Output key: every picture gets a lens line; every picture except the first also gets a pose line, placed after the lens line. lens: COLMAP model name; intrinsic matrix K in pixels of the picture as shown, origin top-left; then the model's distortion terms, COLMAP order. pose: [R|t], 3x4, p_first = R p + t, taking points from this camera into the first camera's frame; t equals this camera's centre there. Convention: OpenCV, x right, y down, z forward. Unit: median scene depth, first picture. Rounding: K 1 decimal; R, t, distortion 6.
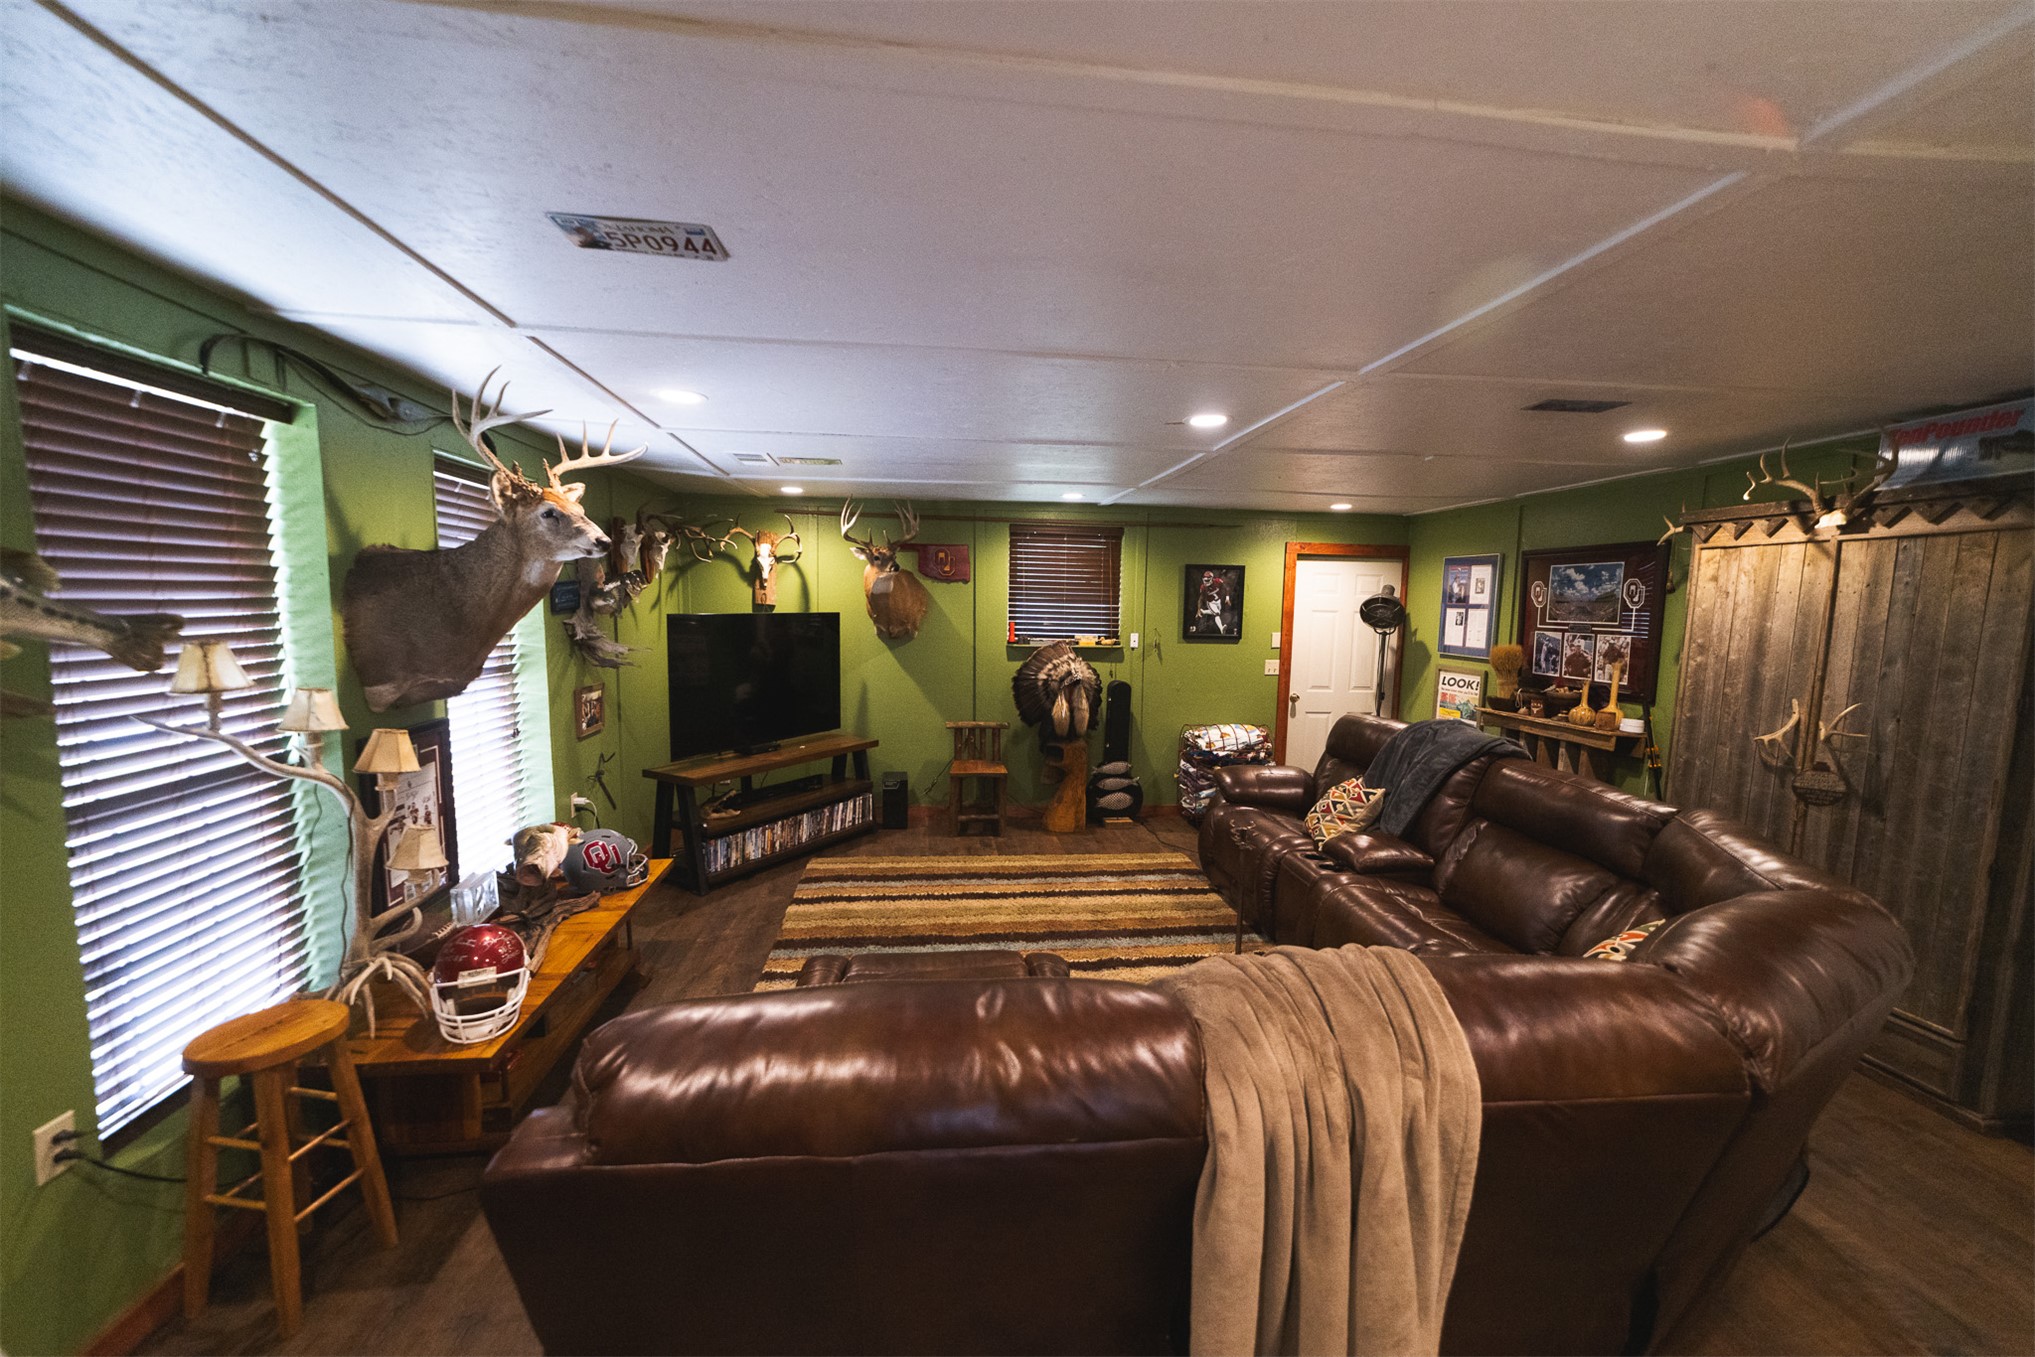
lens RADIAL K [[776.8, 0, 1015.6], [0, 776.8, 688.7], [0, 0, 1]] dist [-0.007634, 0.001137]
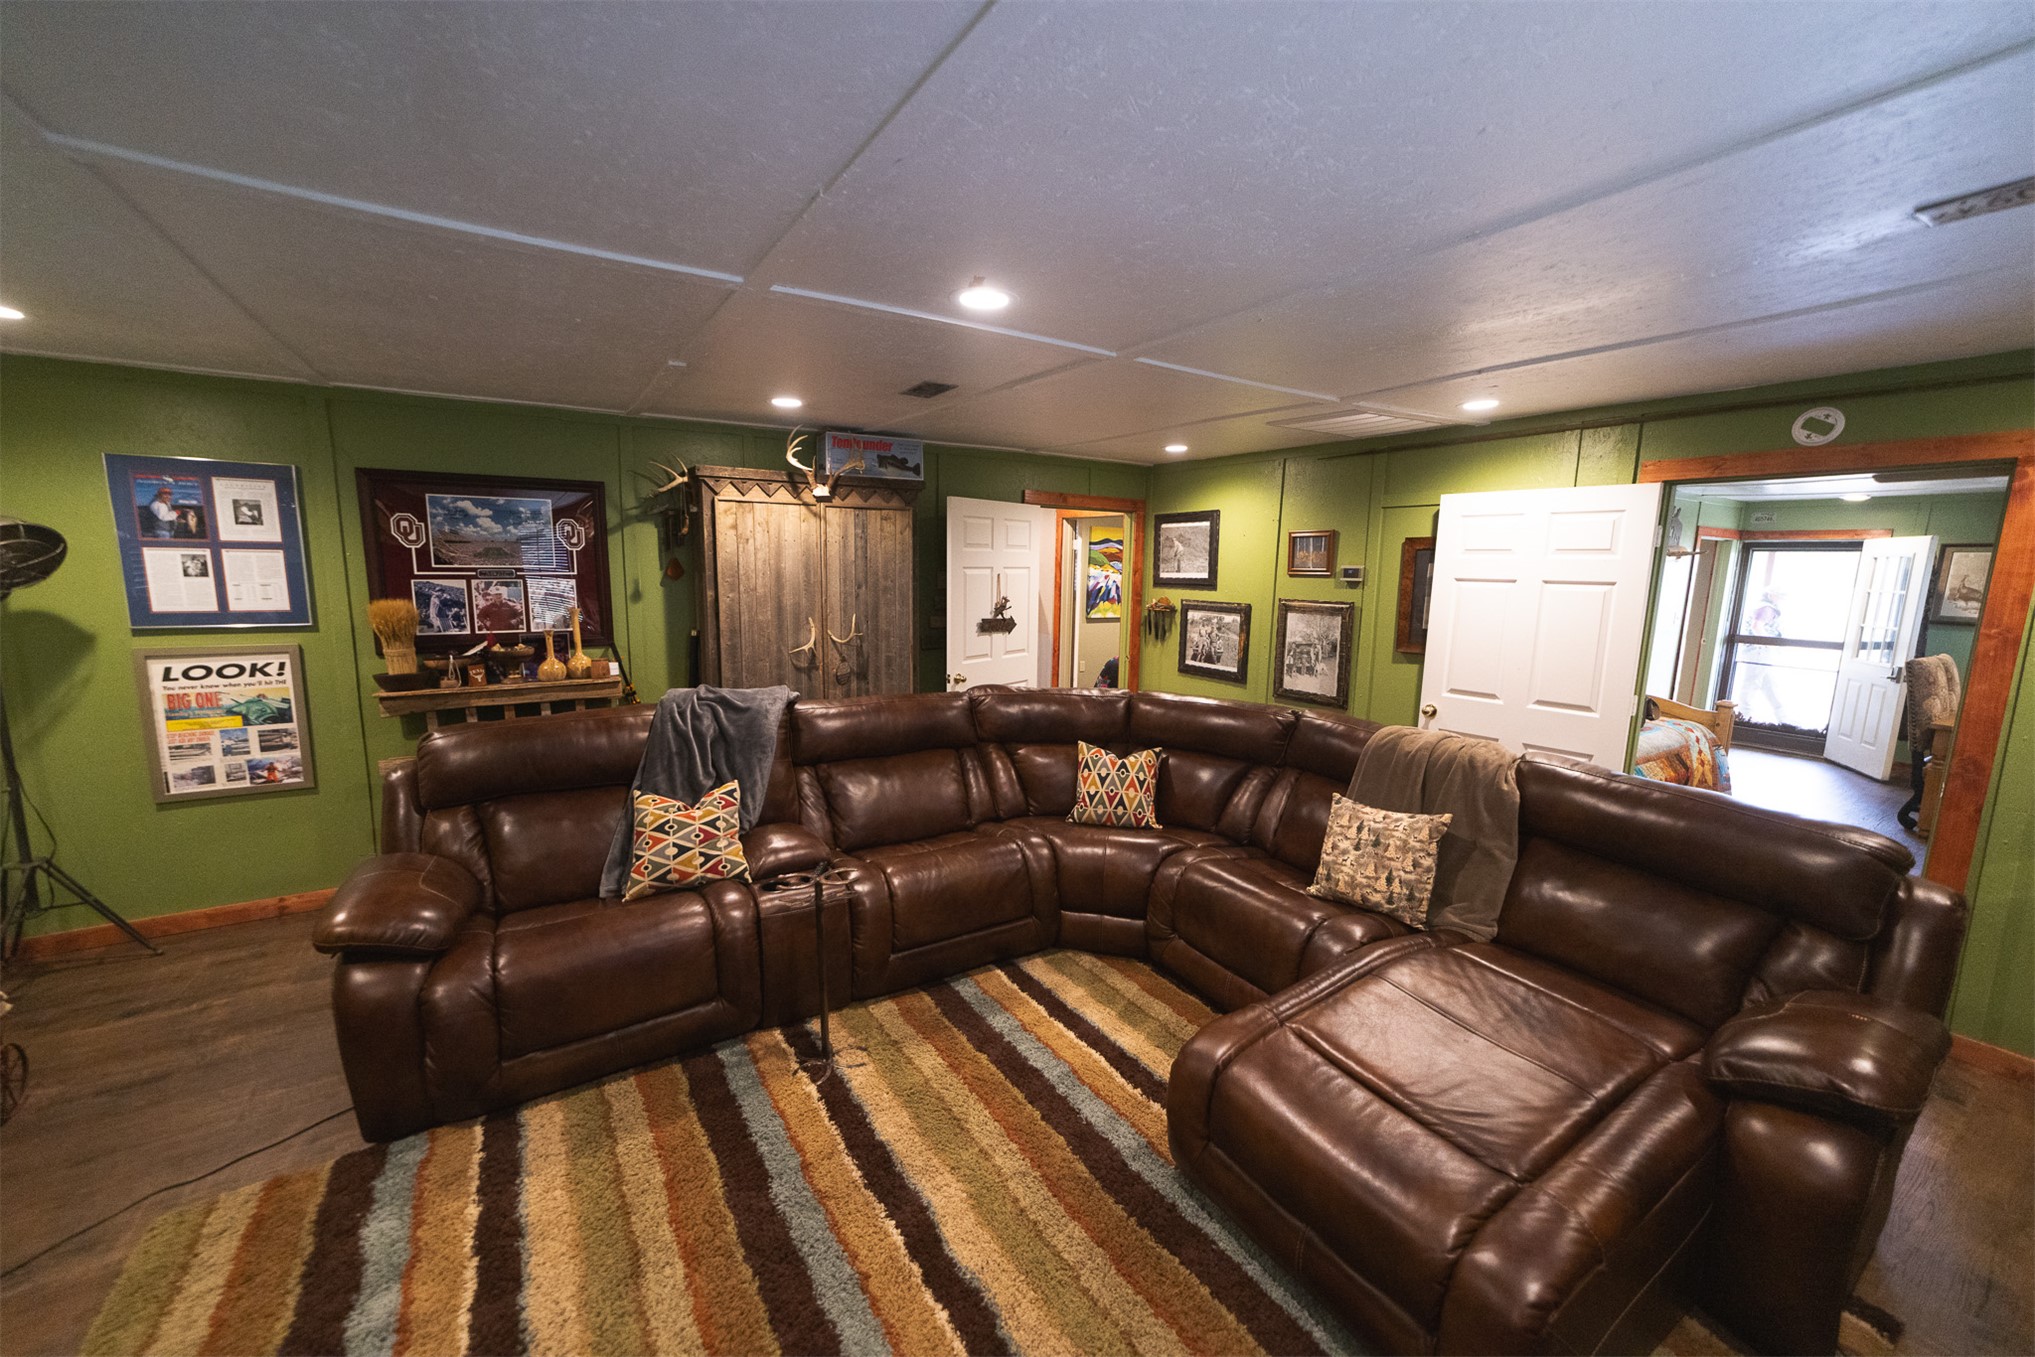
lens RADIAL K [[776.8, 0, 1014.3], [0, 776.8, 682.6], [0, 0, 1]] dist [-0.007634, 0.001137]
pose [[-0.434290, -0.160469, 0.886364, -0.295506], [0.079639, 0.973310, 0.215231, -0.099881], [-0.897246, 0.164062, -0.409919, 0.864032]]
